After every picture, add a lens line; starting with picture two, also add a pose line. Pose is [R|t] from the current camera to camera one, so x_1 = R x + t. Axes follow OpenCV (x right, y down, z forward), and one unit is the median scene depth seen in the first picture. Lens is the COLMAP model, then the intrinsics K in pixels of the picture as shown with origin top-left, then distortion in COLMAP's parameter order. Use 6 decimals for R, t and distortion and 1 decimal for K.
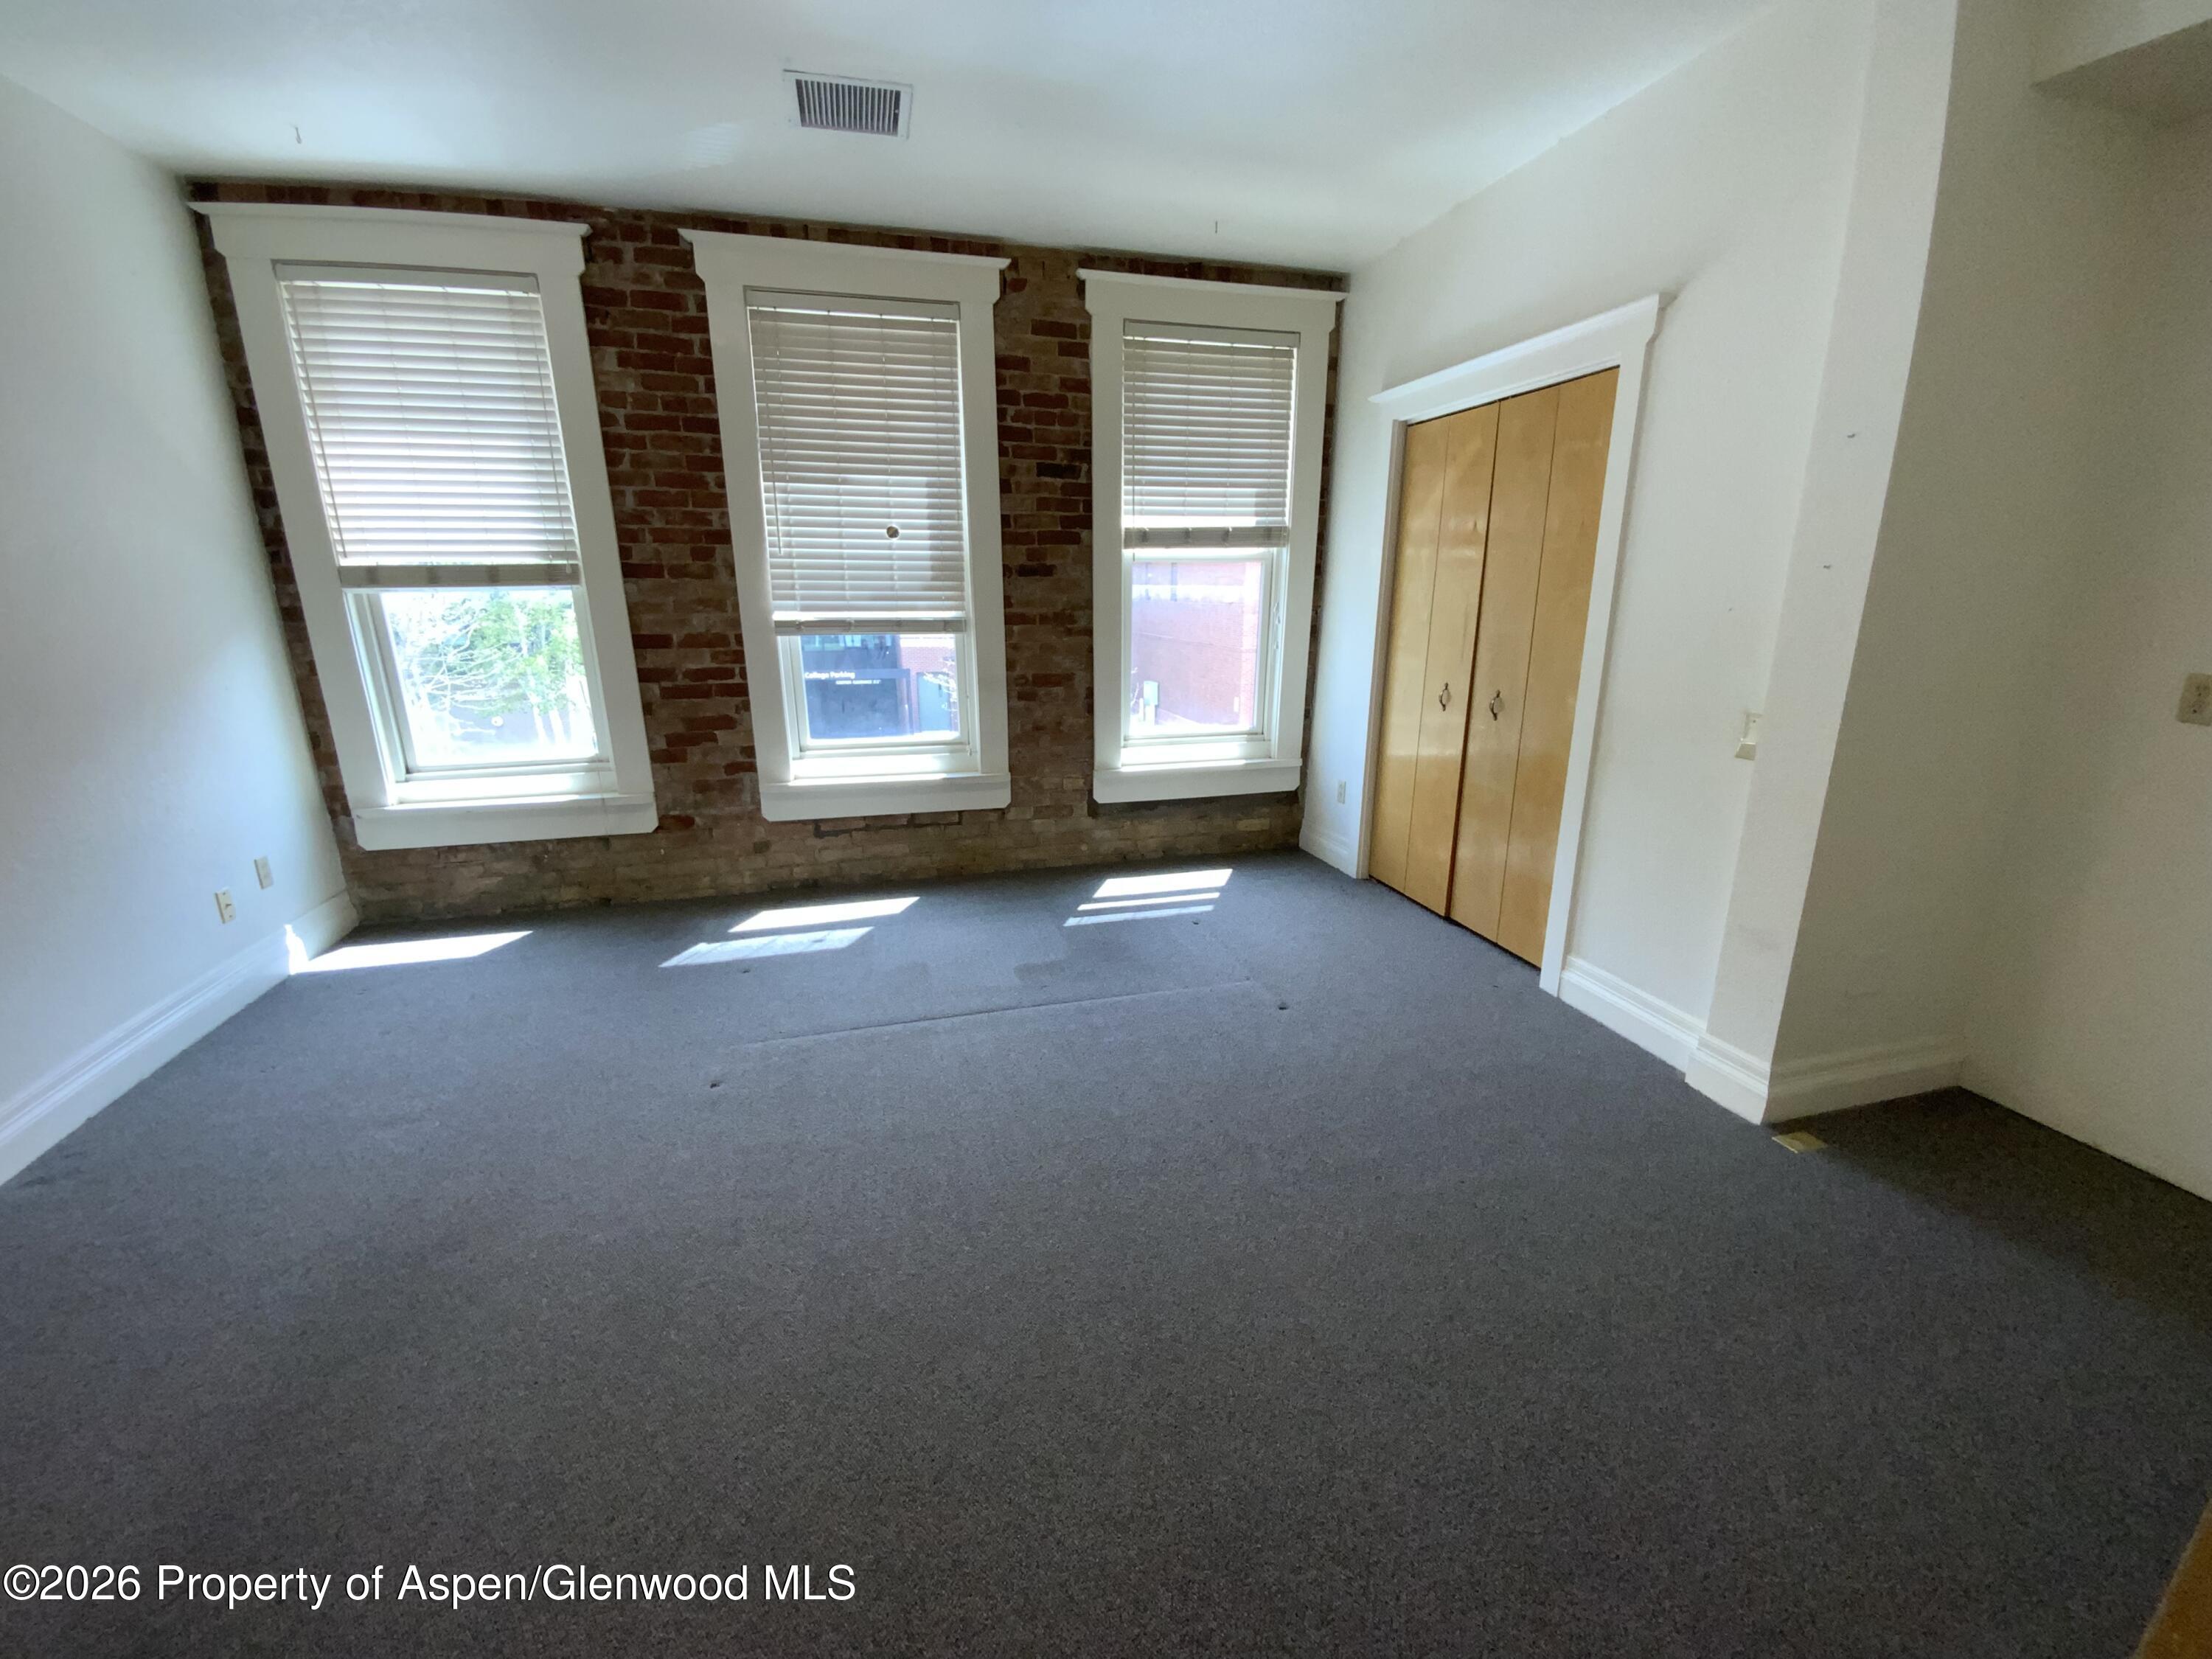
lens RADIAL K [[871.7, 0, 1107.3], [0, 871.7, 840.4], [0, 0, 1]] dist [-0.032370, -0.000202]
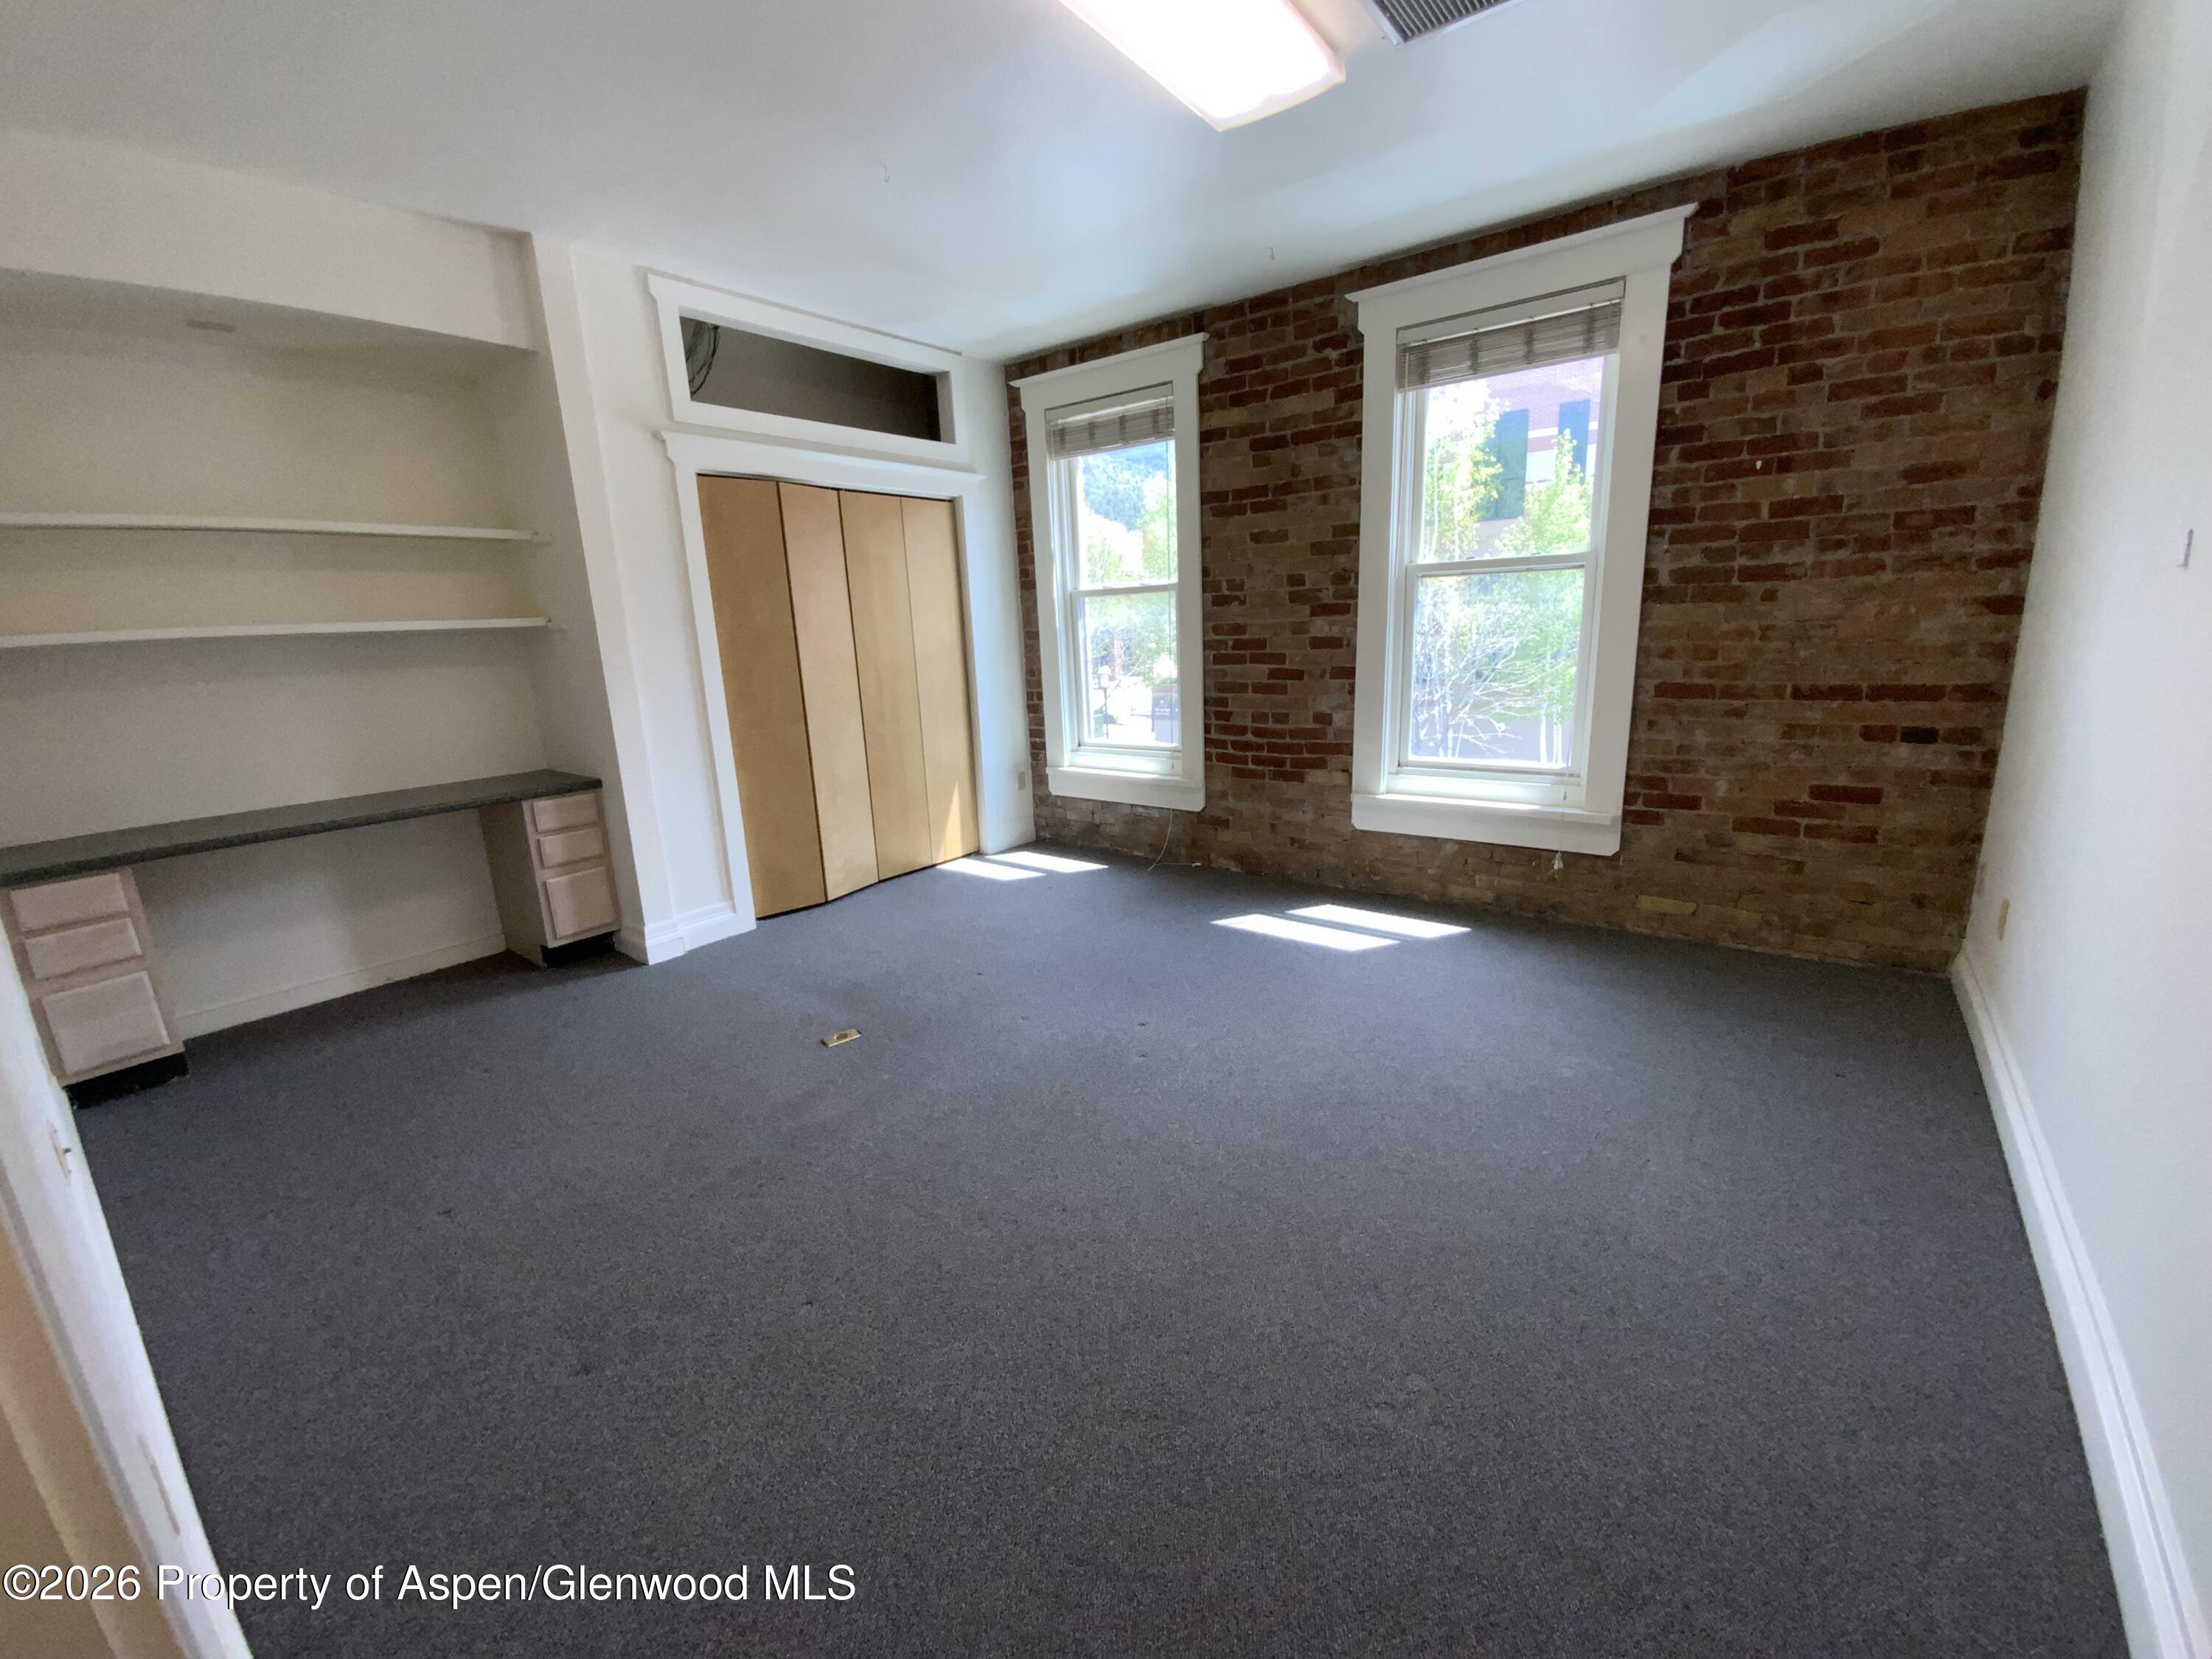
lens RADIAL K [[903.1, 0, 1111.1], [0, 903.1, 827.3], [0, 0, 1]] dist [0.020965, -0.018713]
pose [[0.576653, 0.155548, -0.802045, 0.437219], [-0.184310, 0.981169, 0.057772, -0.037323], [0.795928, 0.114511, 0.594463, 0.121247]]
